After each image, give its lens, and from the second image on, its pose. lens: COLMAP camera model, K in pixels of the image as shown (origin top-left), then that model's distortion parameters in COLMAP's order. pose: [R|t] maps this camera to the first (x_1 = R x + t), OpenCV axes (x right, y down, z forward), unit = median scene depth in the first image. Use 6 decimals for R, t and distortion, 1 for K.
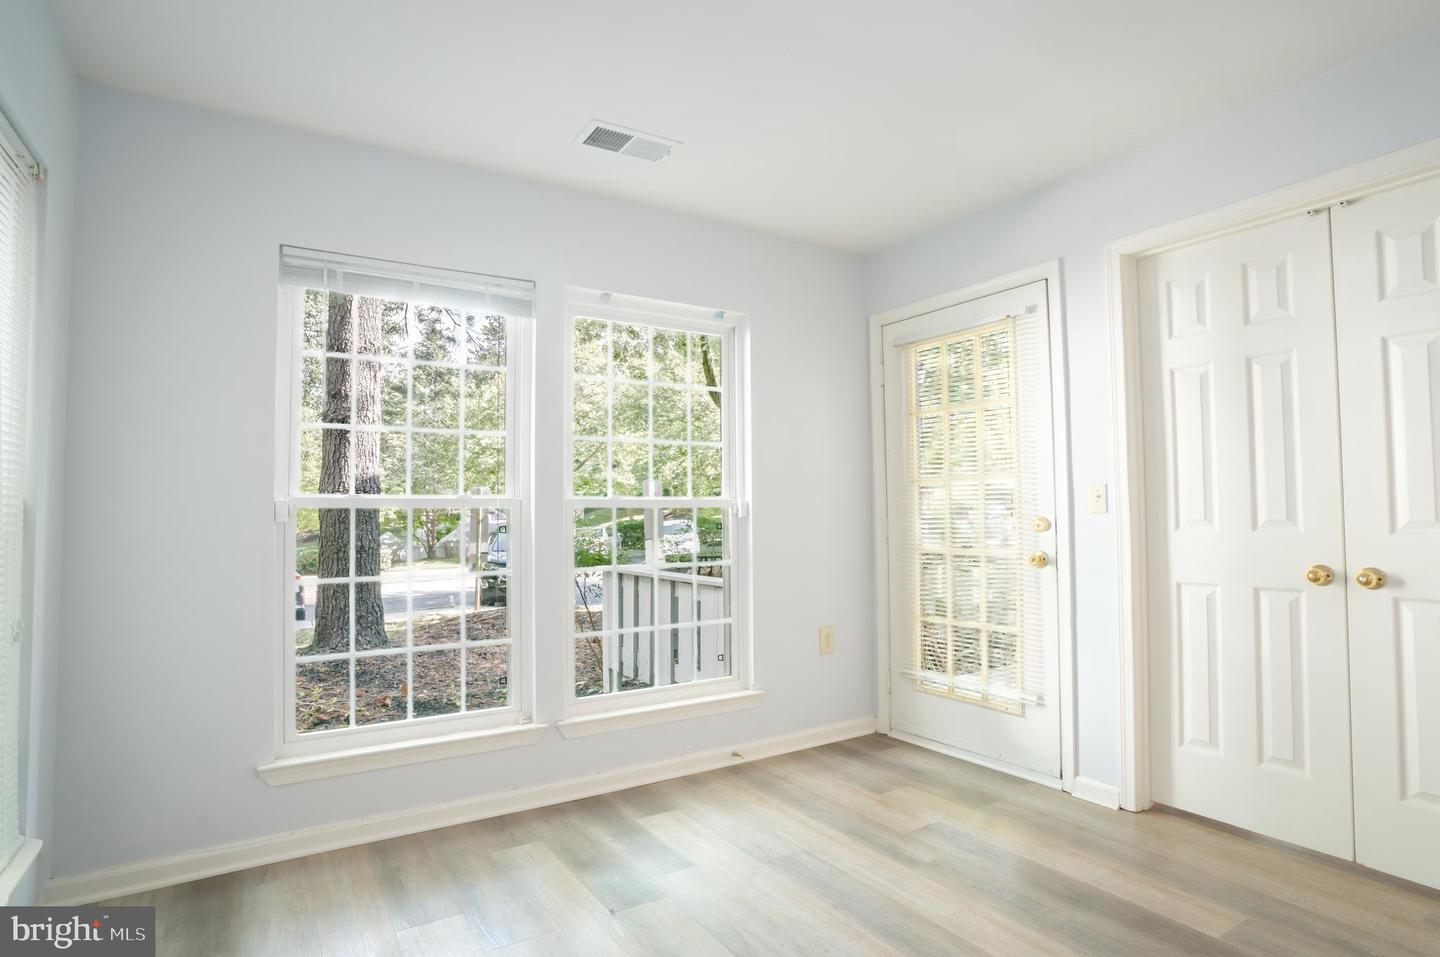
lens RADIAL K [[753.5, 0, 720.0], [0, 753.5, 478.5], [0, 0, 1]] dist [-0.079952, 0.042759]
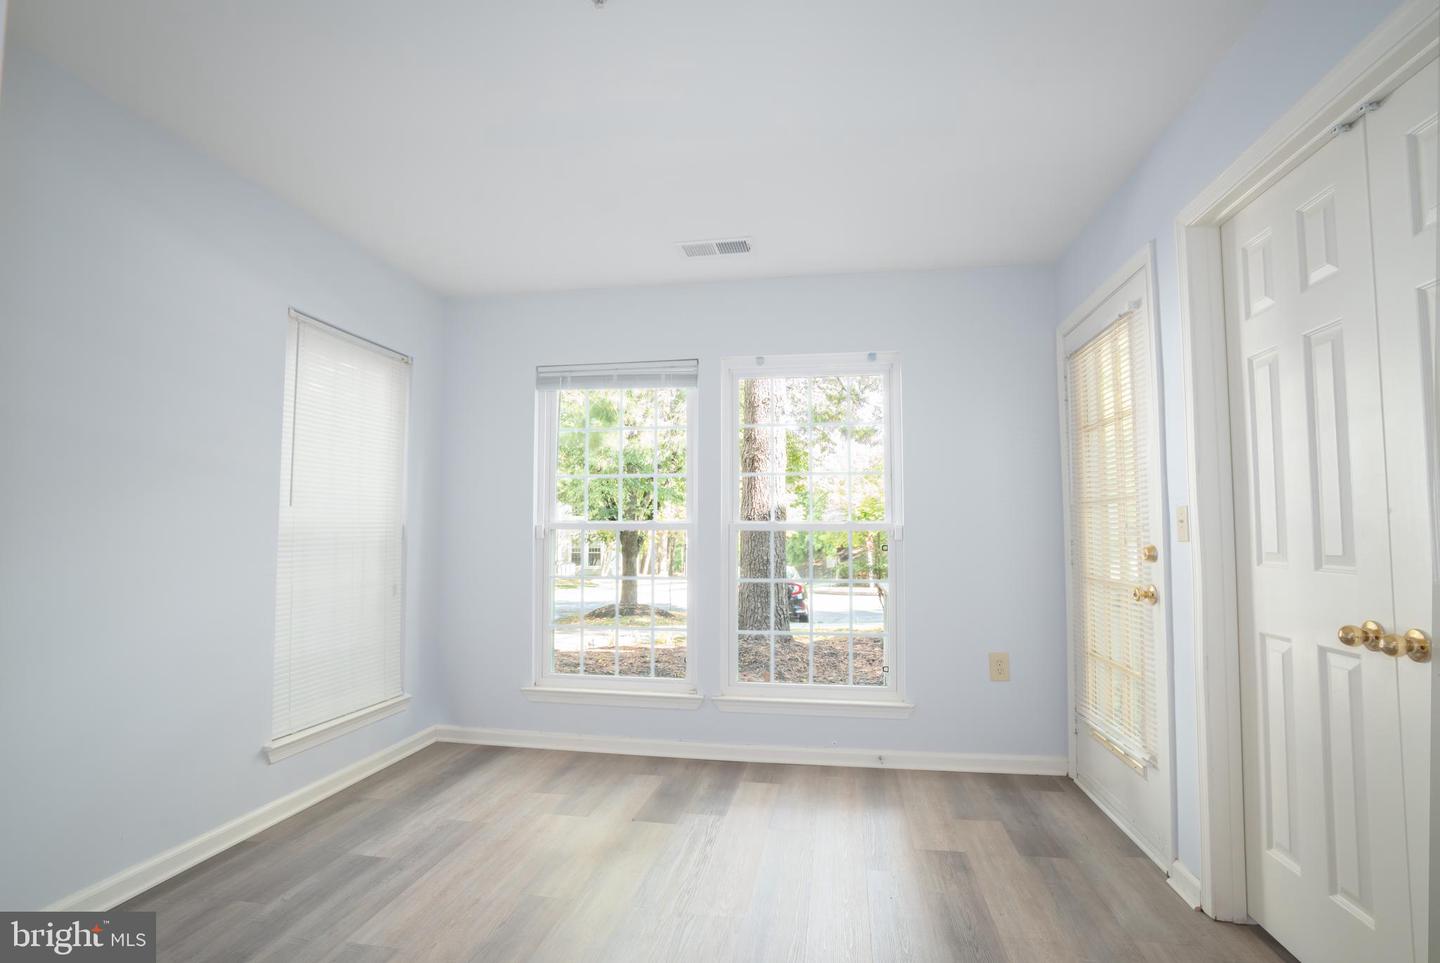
lens RADIAL K [[732.0, 0, 693.6], [0, 732.0, 488.6], [0, 0, 1]] dist [-0.032316, 0.001466]
pose [[0.737206, -0.032033, -0.674909, 0.658978], [0.023102, 0.999487, -0.022204, -0.006758], [0.675273, 0.000778, 0.737567, 0.042154]]
